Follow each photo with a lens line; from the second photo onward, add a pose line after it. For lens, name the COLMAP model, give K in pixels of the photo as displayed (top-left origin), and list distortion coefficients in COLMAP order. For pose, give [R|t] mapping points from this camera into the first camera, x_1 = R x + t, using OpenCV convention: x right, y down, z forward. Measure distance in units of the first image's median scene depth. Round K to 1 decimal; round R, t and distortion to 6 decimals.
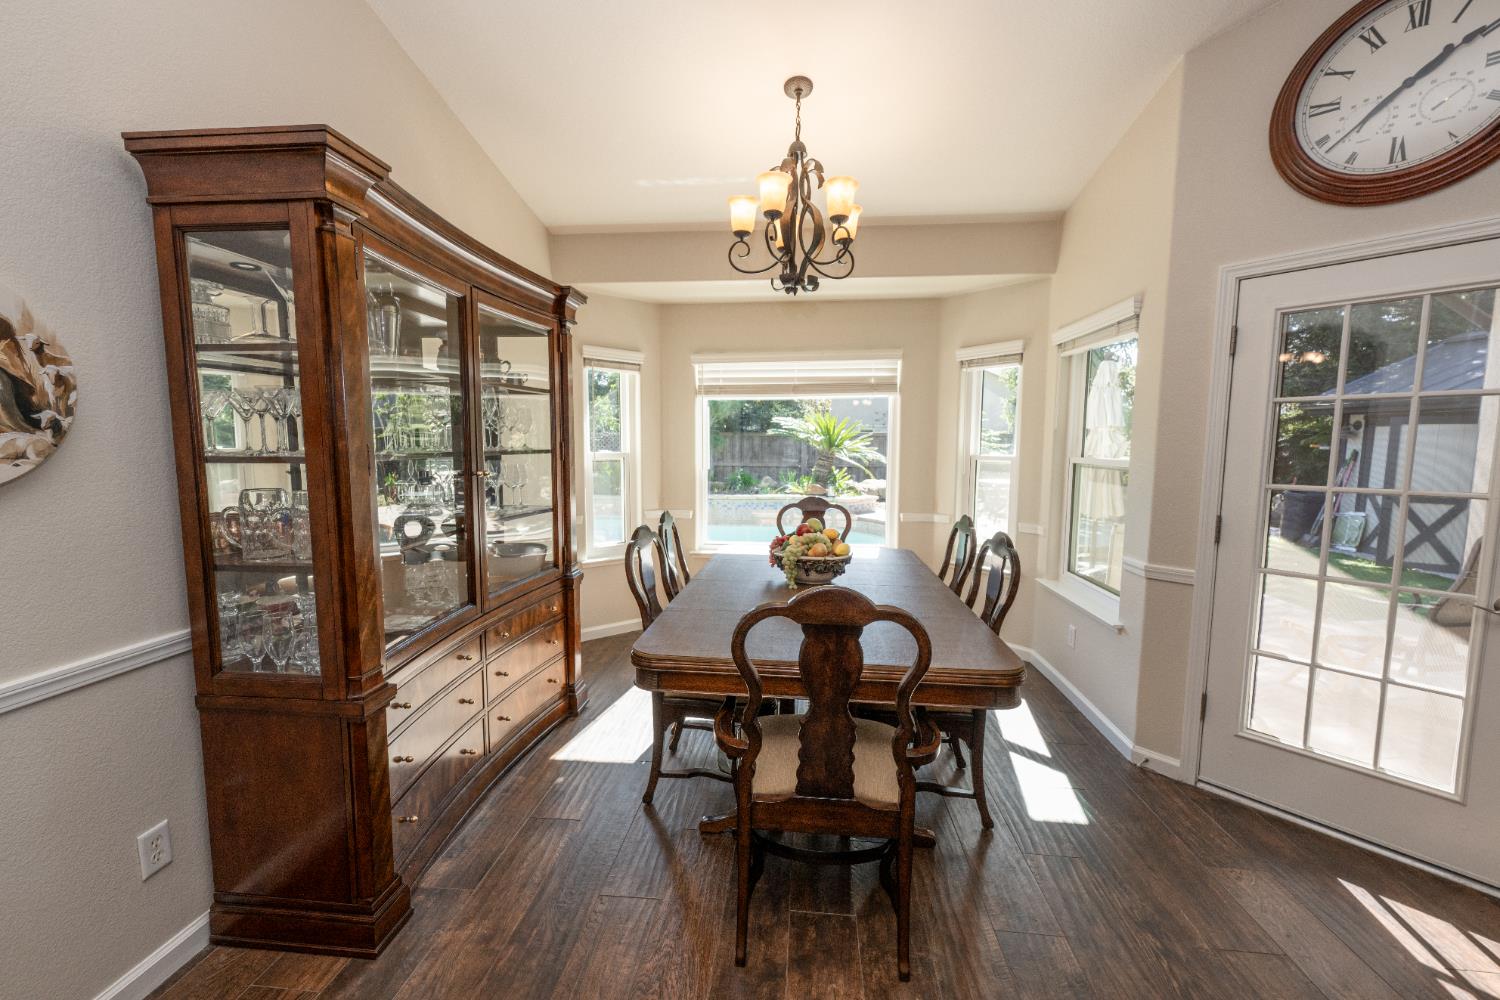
lens RADIAL K [[620.7, 0, 745.2], [0, 620.7, 505.5], [0, 0, 1]] dist [-0.000653, 0.000308]
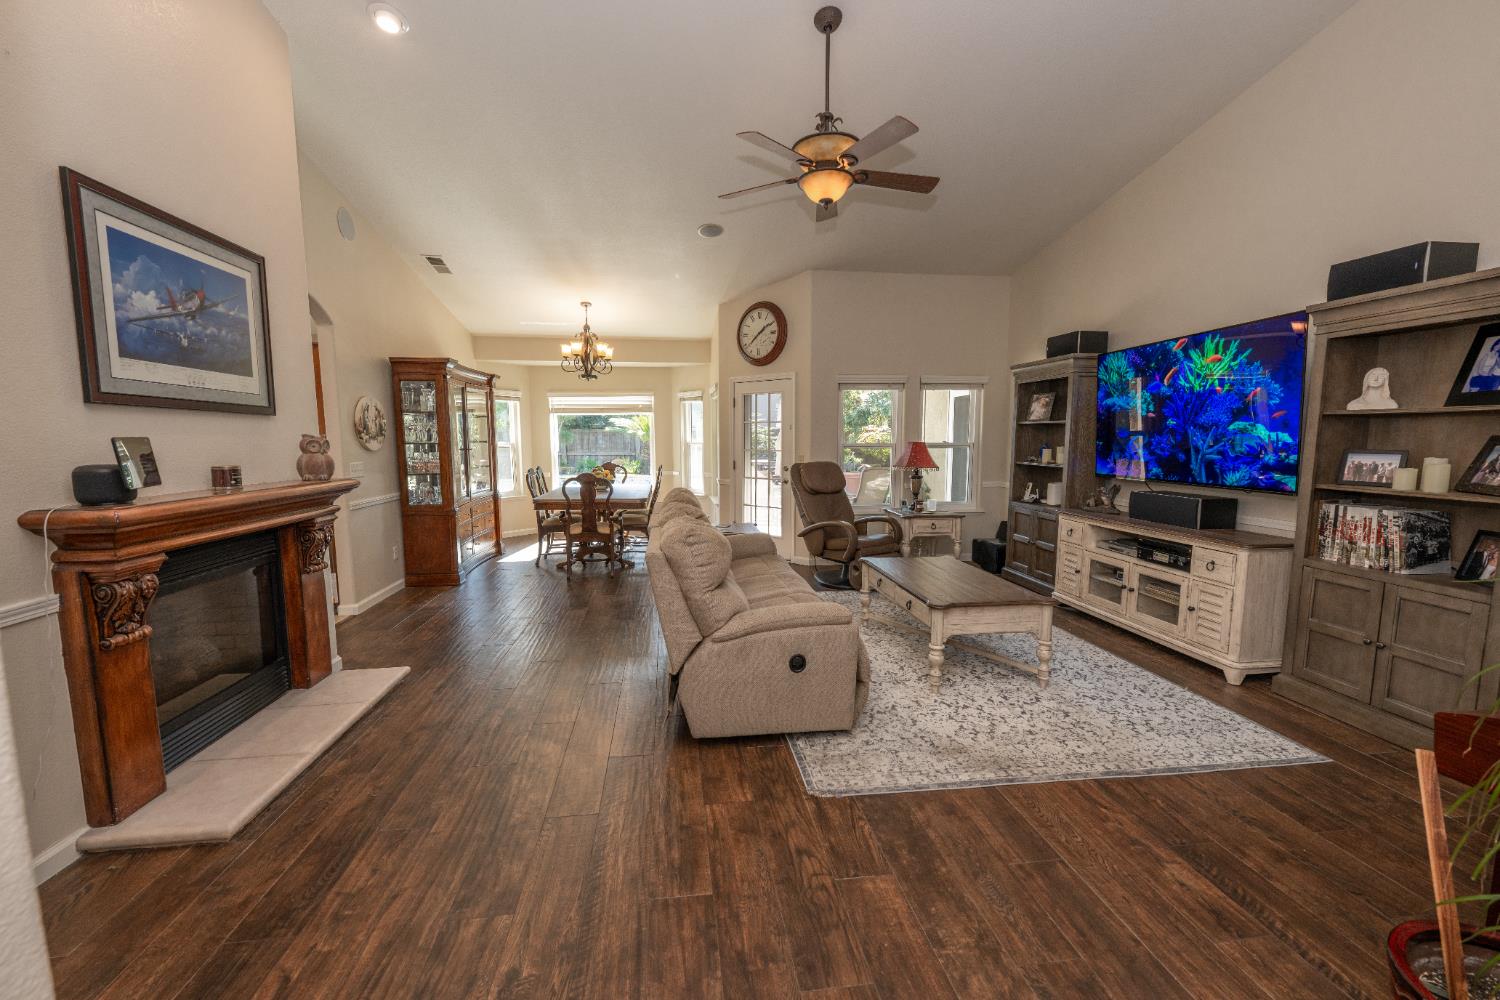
lens RADIAL K [[597.7, 0, 738.9], [0, 597.7, 504.6], [0, 0, 1]] dist [-0.000969, -0.000168]
pose [[0.975330, -0.033409, 0.218211, 0.112175], [0.030437, 0.999393, 0.016965, 0.134712], [-0.218645, -0.009905, 0.975754, -1.360758]]
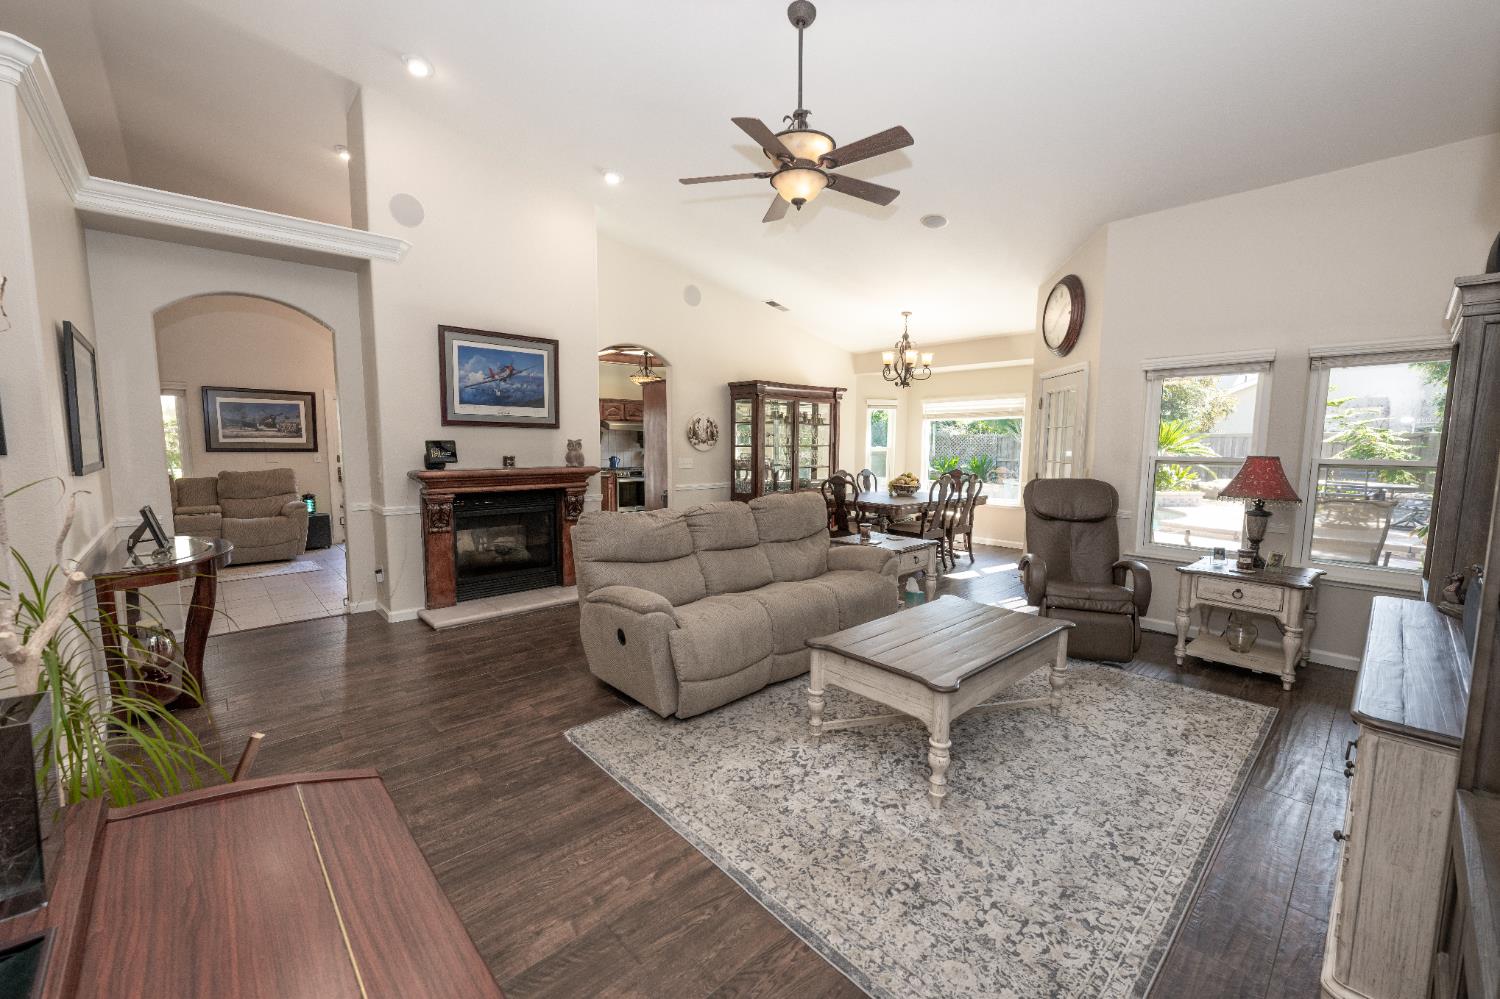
lens RADIAL K [[593.9, 0, 727.5], [0, 593.9, 497.9], [0, 0, 1]] dist [0.000543, 0.000076]
pose [[0.739361, 0.063975, -0.670263, 1.073810], [-0.068978, 0.997435, 0.019114, 0.116971], [0.669766, 0.032101, 0.741878, -1.189929]]
